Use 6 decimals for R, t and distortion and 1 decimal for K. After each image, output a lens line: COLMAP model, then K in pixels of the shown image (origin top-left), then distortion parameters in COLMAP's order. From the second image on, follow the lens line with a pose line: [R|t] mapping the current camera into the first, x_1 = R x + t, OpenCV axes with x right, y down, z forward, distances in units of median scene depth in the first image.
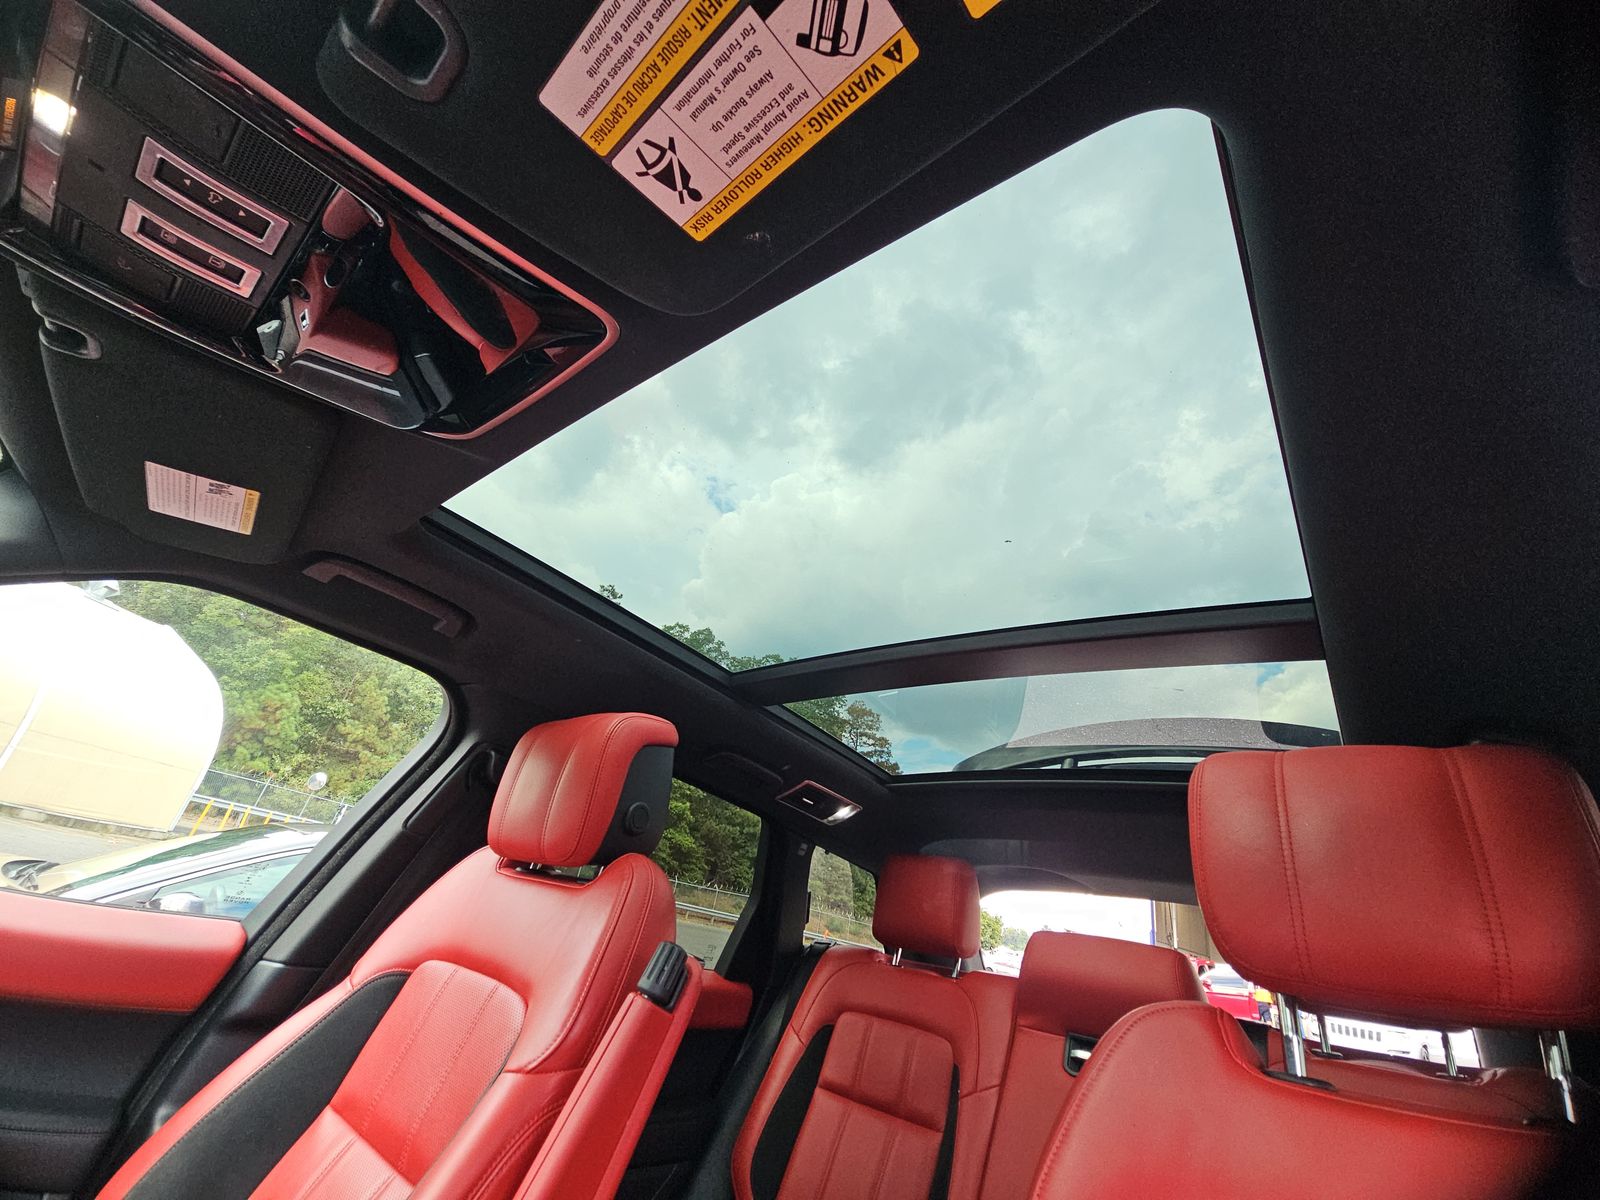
lens RADIAL K [[649.4, 0, 798.5], [0, 649.4, 604.7], [0, 0, 1]] dist [0.007832, -0.005911]
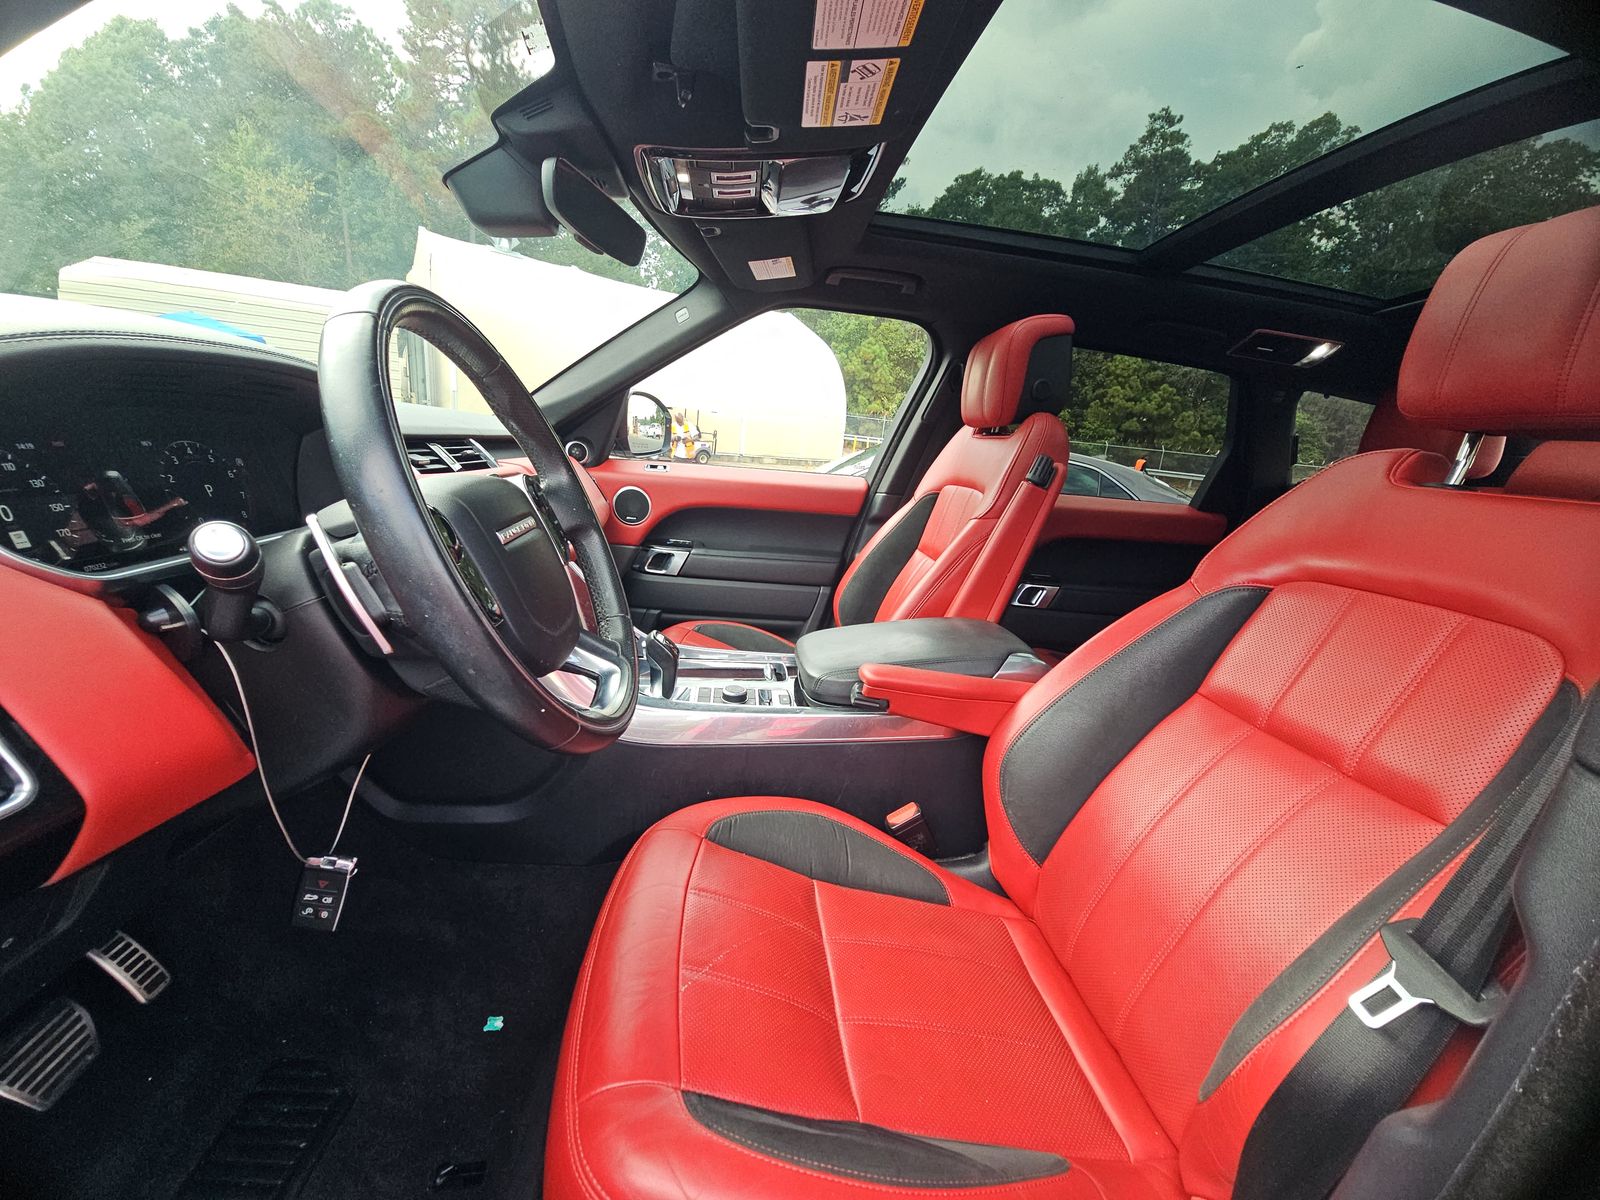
lens RADIAL K [[649.4, 0, 798.1], [0, 649.4, 602.2], [0, 0, 1]] dist [0.007832, -0.005911]
pose [[0.688196, 0.065040, -0.722603, 0.404759], [0.347741, 0.844550, 0.407199, -0.052807], [0.636759, -0.531512, 0.558599, -0.380281]]
